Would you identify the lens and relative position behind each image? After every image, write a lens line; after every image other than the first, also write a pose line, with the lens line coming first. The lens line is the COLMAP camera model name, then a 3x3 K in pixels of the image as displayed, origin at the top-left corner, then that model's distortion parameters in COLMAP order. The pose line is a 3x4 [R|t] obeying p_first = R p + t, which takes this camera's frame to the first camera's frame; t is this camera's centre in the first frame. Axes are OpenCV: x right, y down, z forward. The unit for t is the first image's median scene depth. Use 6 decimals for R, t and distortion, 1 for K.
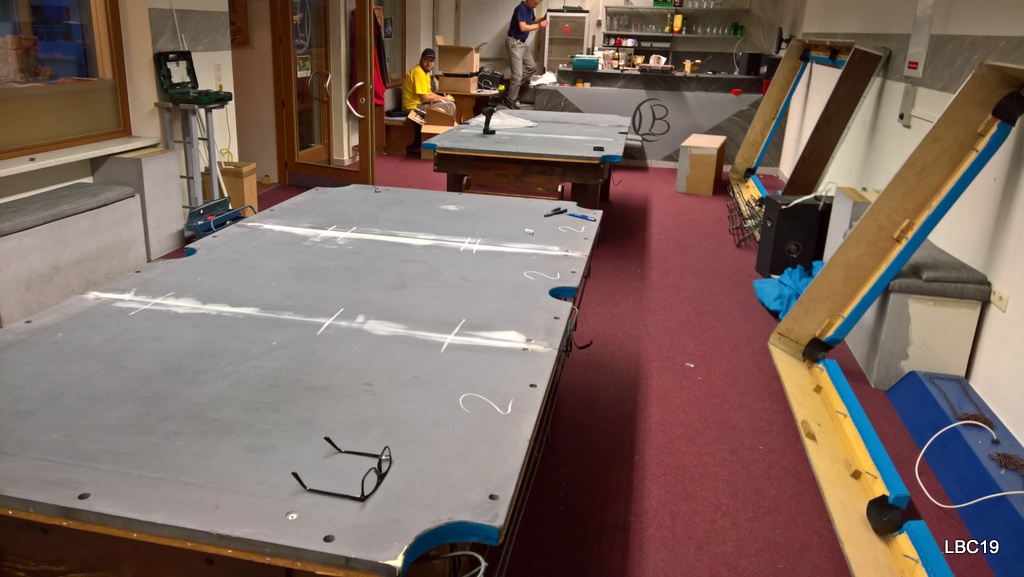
lens RADIAL K [[732.3, 0, 496.1], [0, 732.3, 239.2], [0, 0, 1]] dist [0.007133, -0.001360]
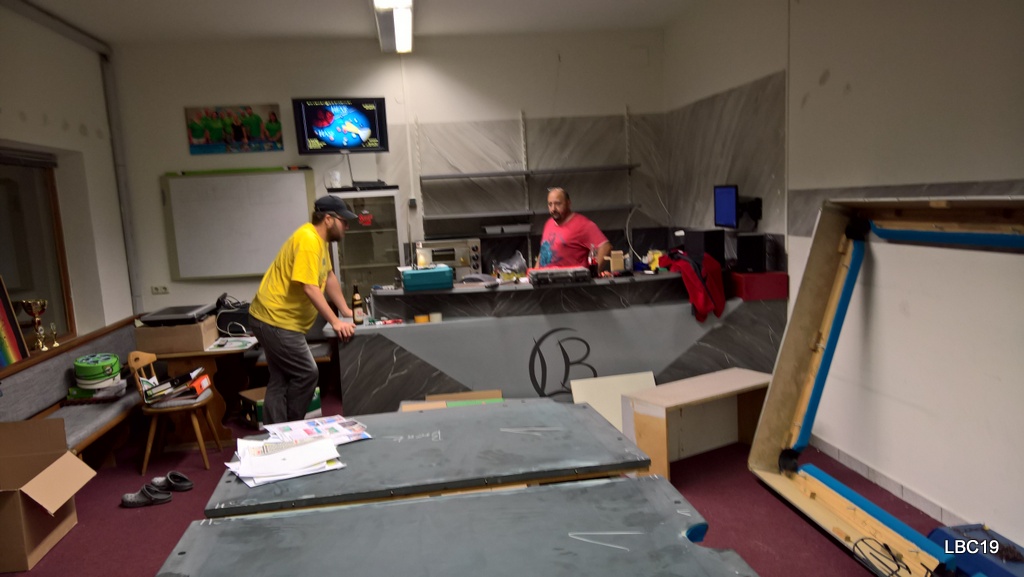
lens RADIAL K [[739.3, 0, 491.4], [0, 739.3, 293.5], [0, 0, 1]] dist [0.063696, -0.002284]
pose [[0.943095, -0.121724, 0.309444, -0.001422], [0.170483, 0.975977, -0.135666, -0.129647], [-0.285496, 0.180701, 0.941190, 0.421731]]
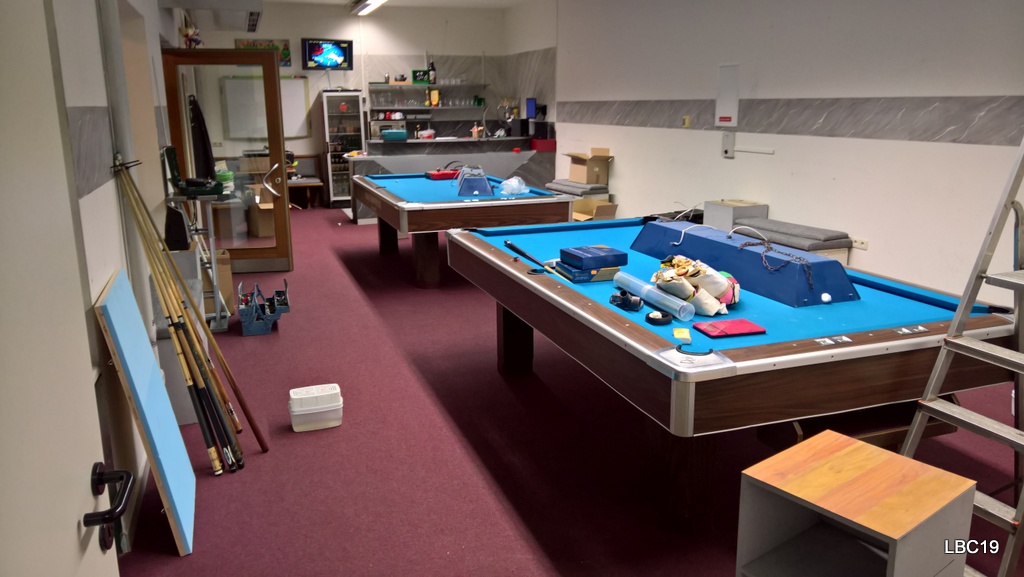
lens RADIAL K [[732.3, 0, 496.1], [0, 732.3, 239.2], [0, 0, 1]] dist [0.007133, -0.001360]
pose [[0.854611, -0.135177, 0.501365, -0.289944], [0.181298, 0.982436, -0.044154, -0.003382], [-0.486590, 0.128631, 0.864109, -0.030238]]
